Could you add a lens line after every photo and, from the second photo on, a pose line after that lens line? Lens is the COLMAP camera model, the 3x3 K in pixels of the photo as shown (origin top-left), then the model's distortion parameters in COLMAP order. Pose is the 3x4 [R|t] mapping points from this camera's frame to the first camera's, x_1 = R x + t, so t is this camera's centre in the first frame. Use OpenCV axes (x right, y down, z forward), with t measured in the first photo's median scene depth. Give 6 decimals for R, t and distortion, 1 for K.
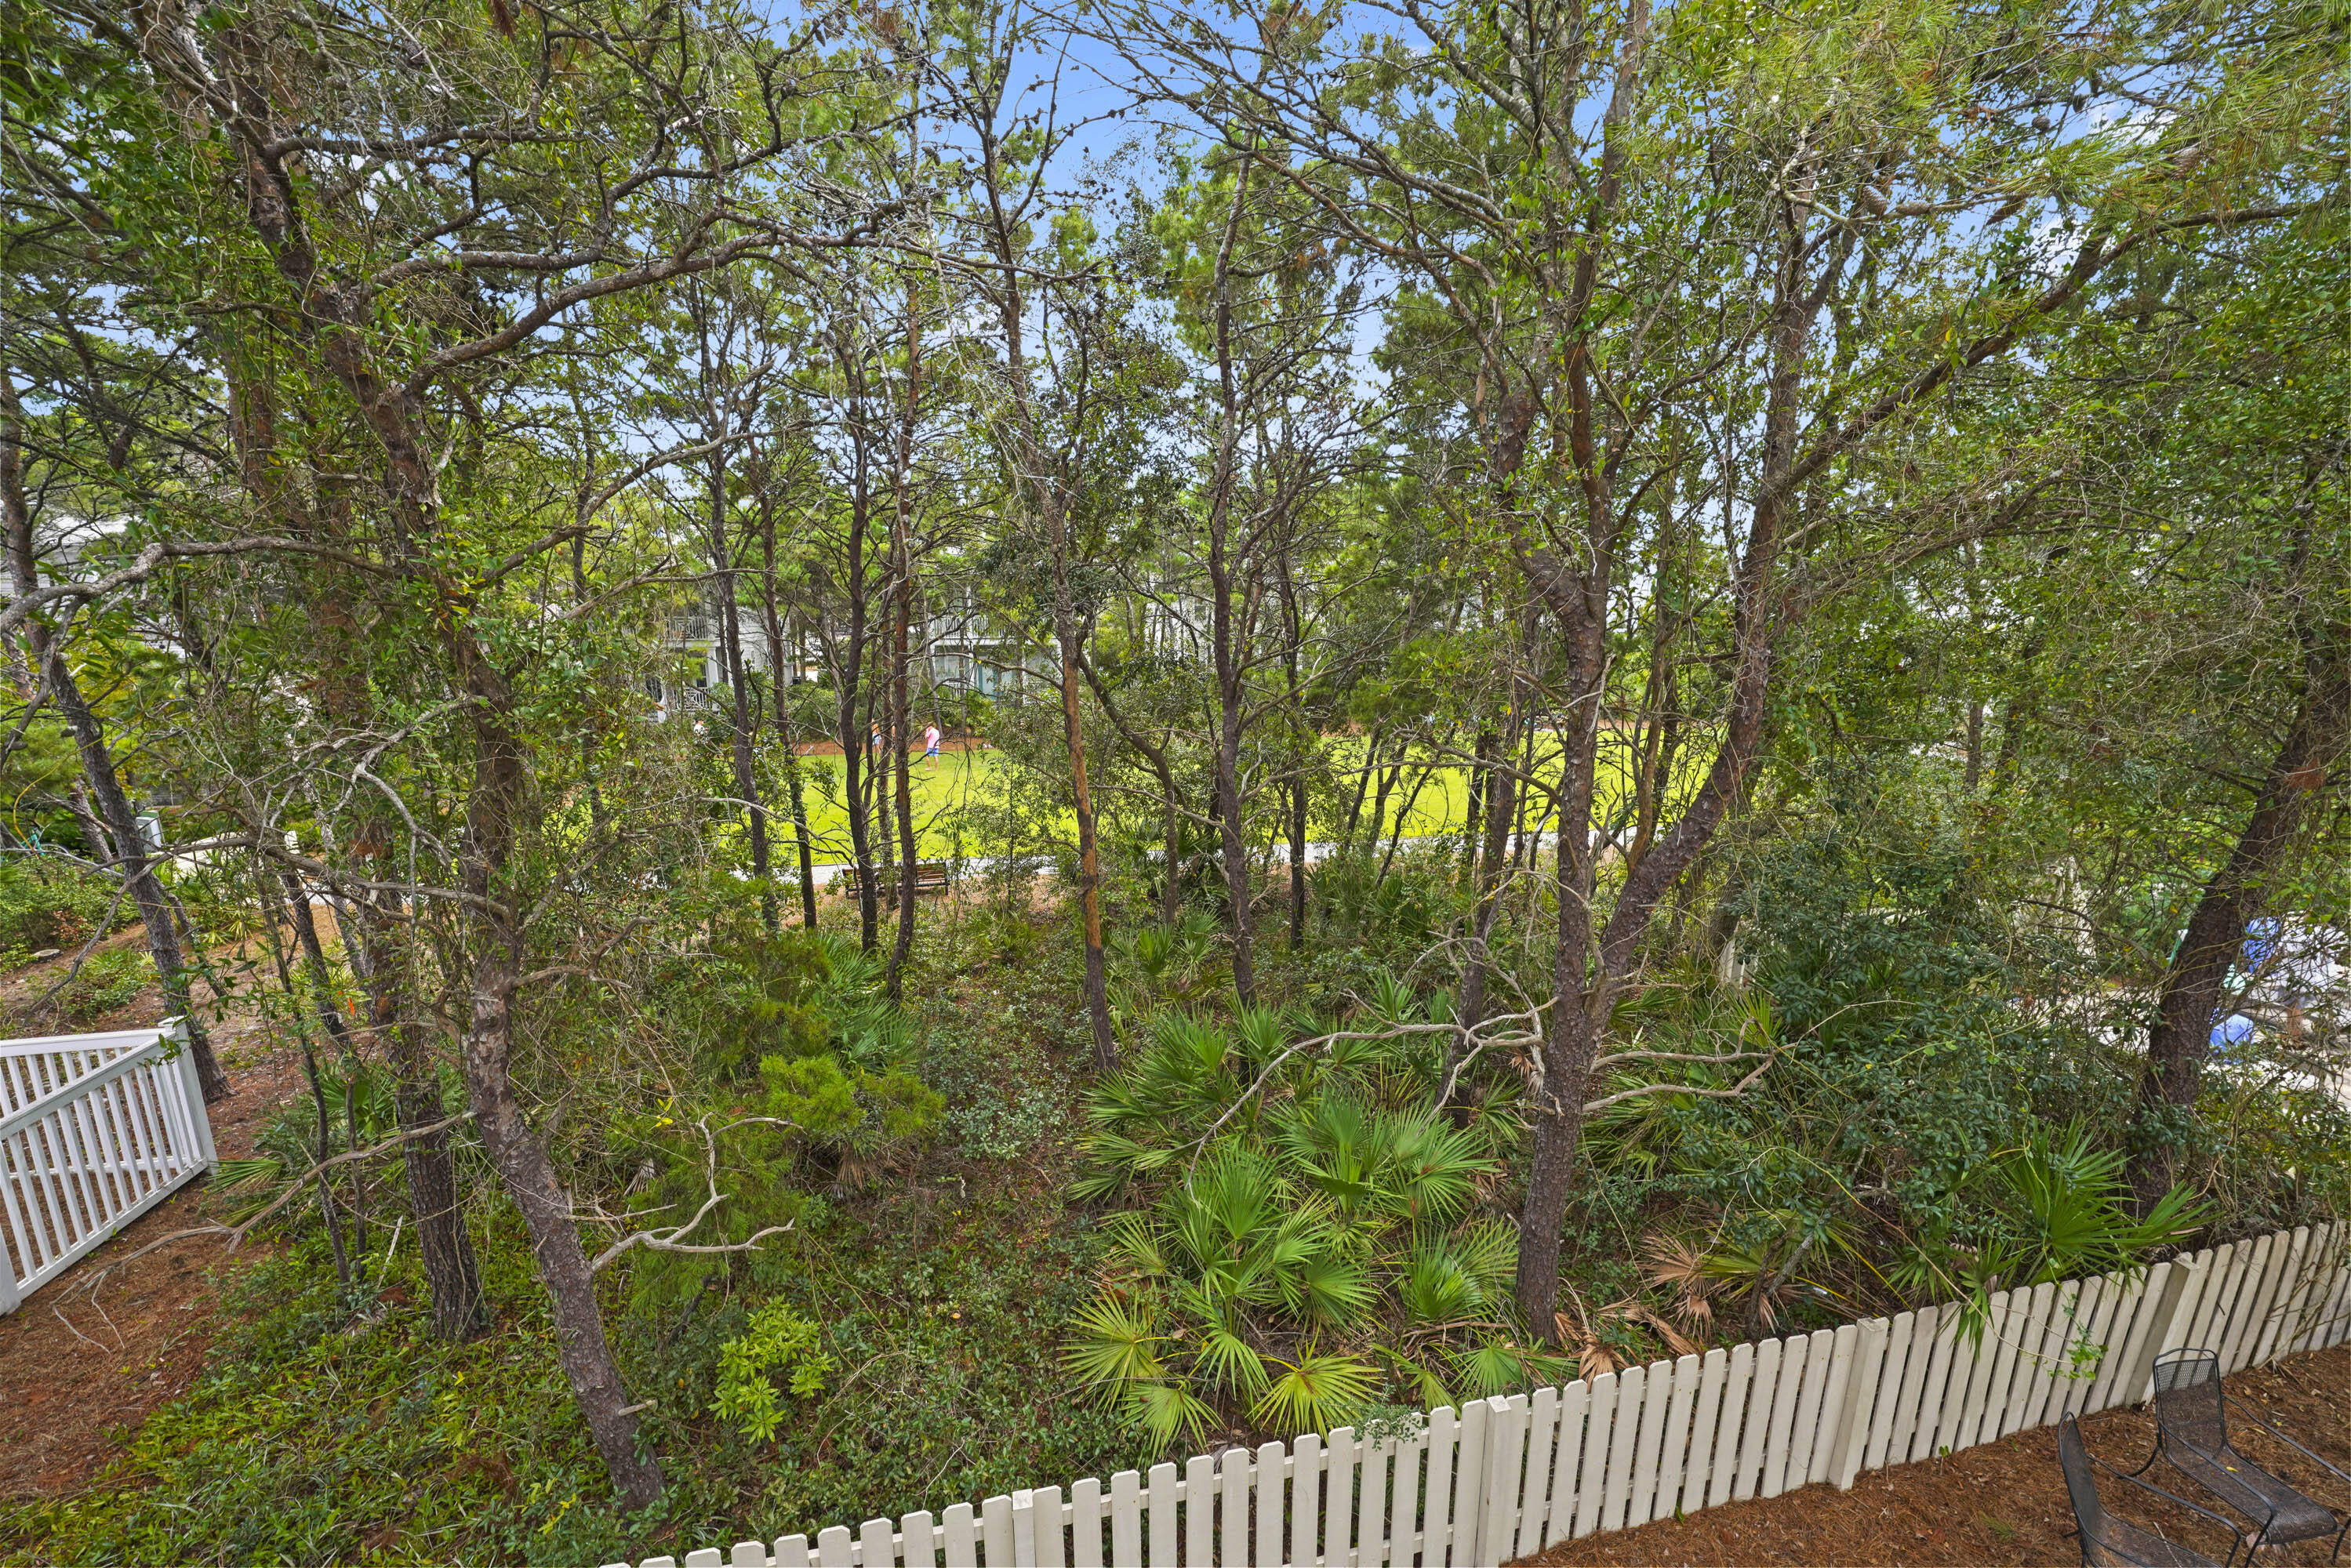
lens RADIAL K [[962.8, 0, 1155.2], [0, 962.8, 785.5], [0, 0, 1]] dist [-0.010661, -0.000360]
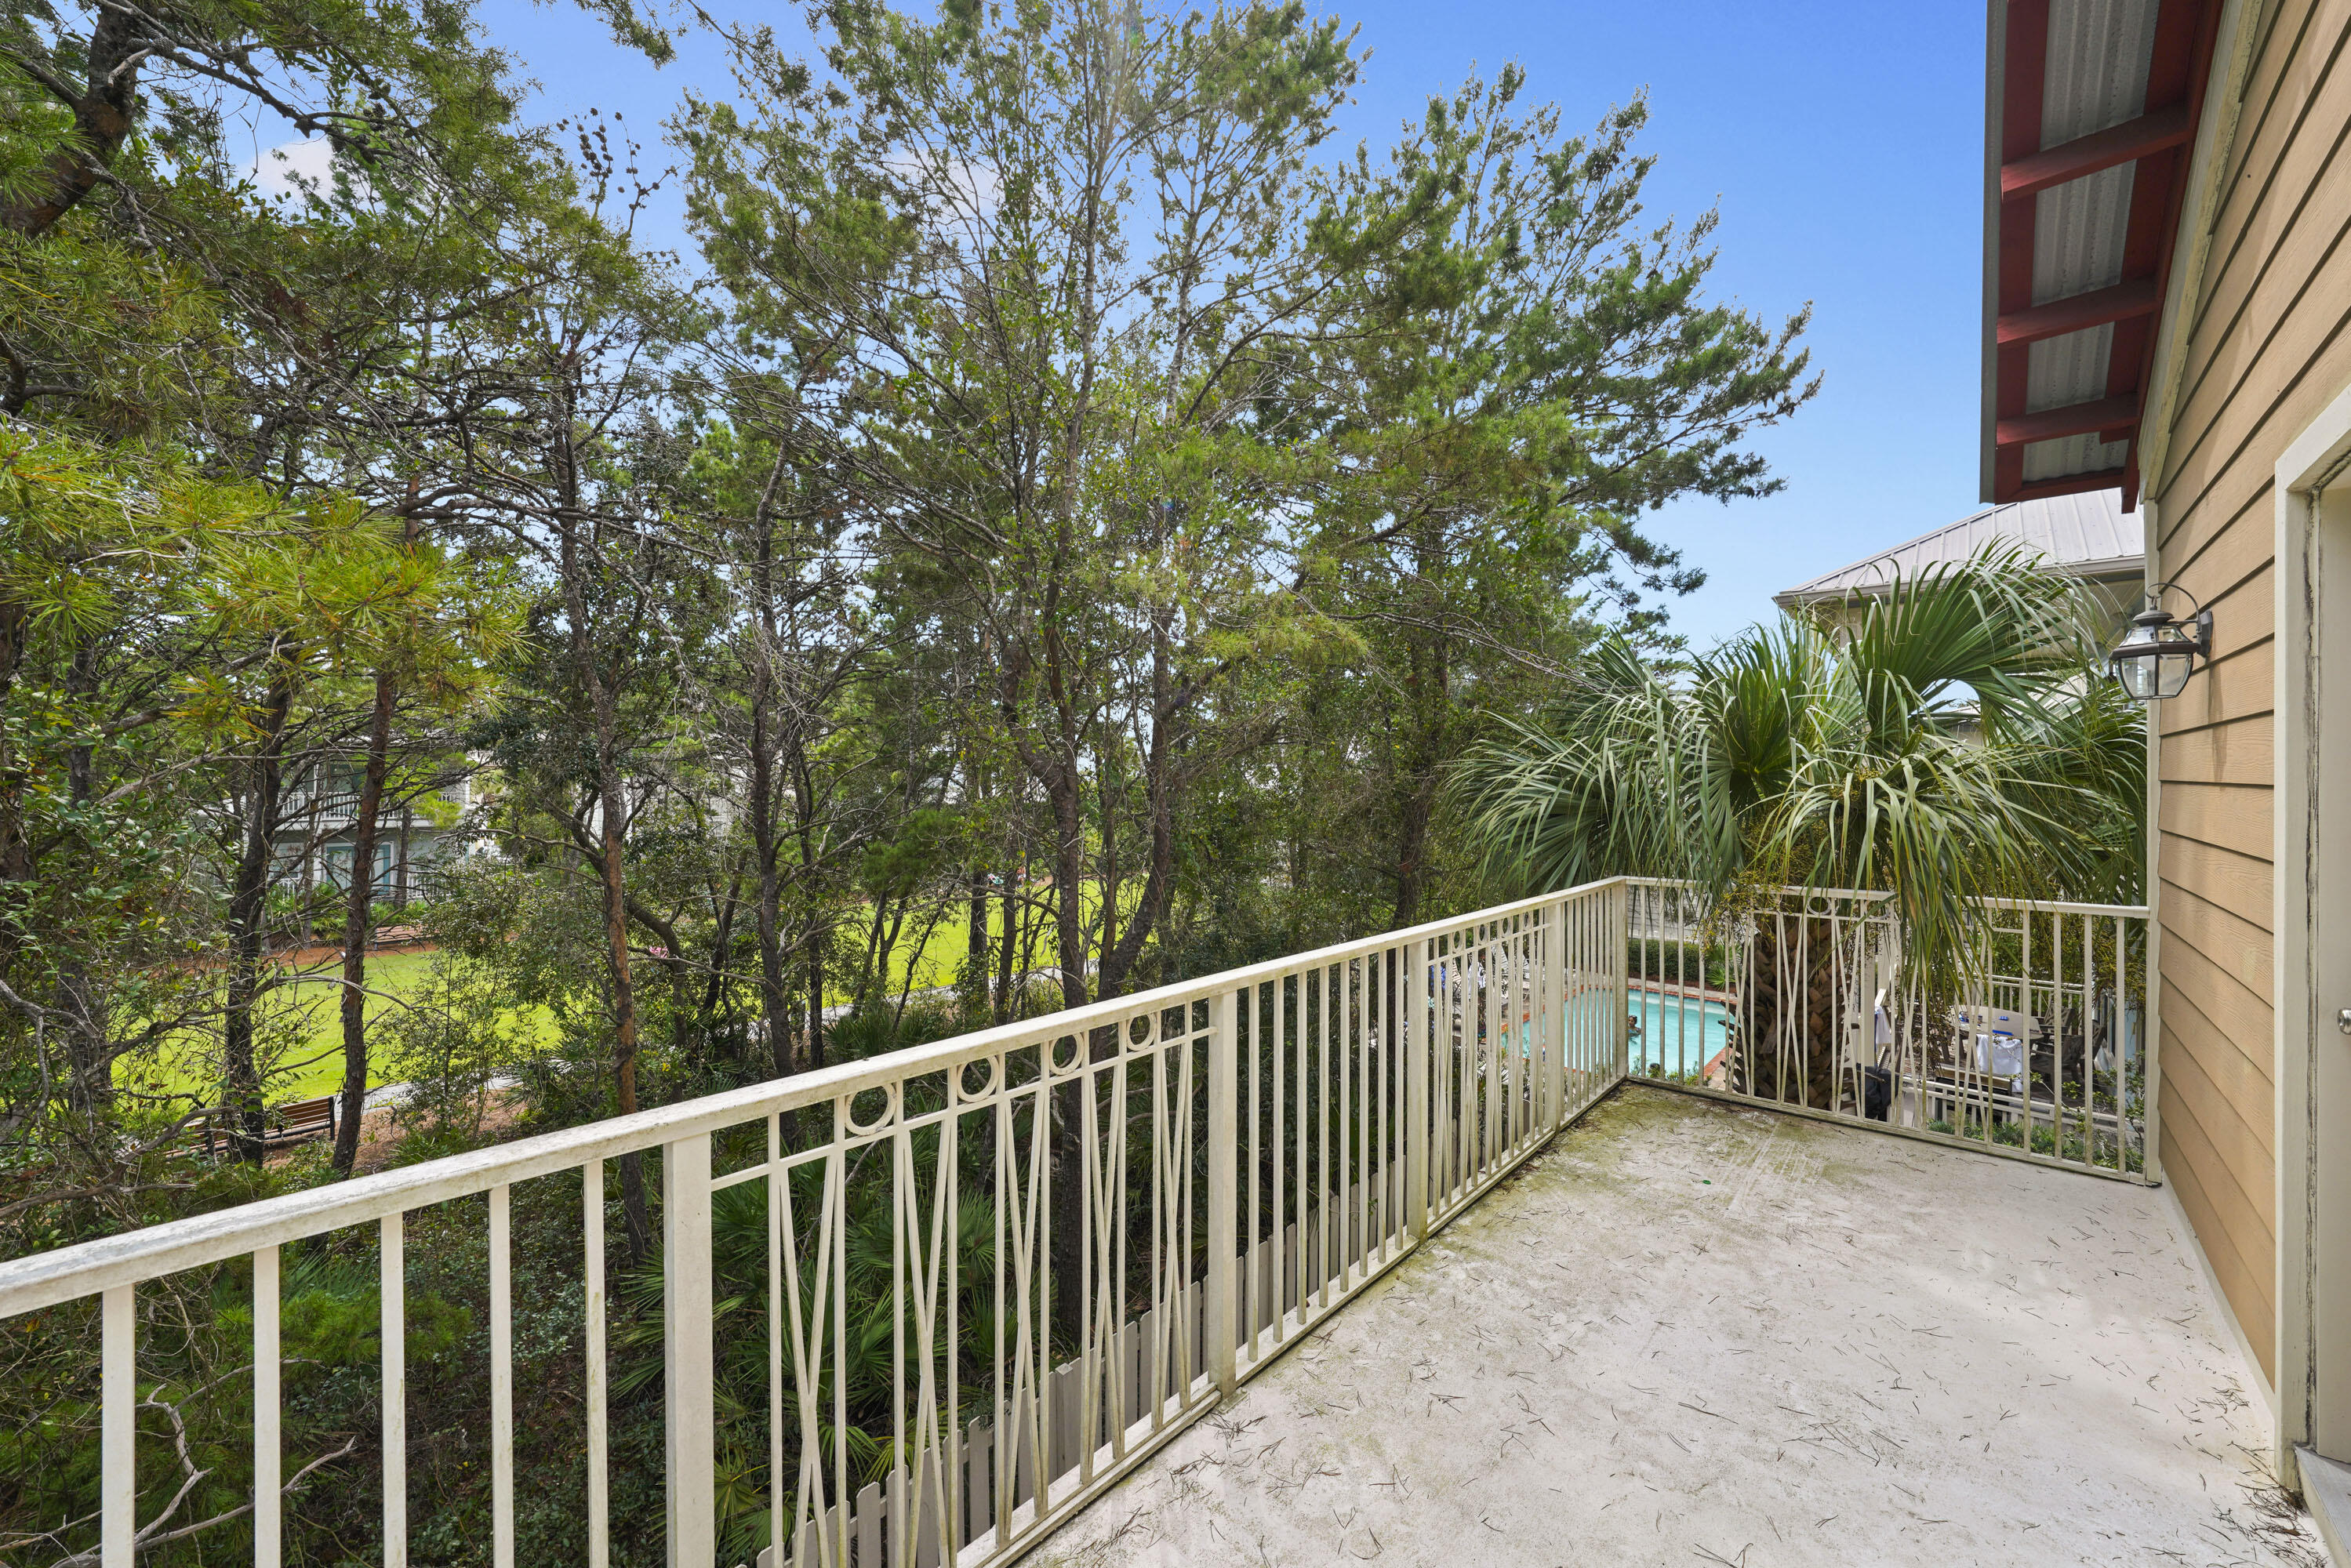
lens RADIAL K [[871.0, 0, 1181.4], [0, 871.0, 780.4], [0, 0, 1]] dist [-0.001371, -0.000043]
pose [[0.837166, -0.004160, 0.546933, -0.064854], [0.104348, 0.982819, -0.152245, 0.013727], [-0.536903, 0.184525, 0.823217, -0.102132]]
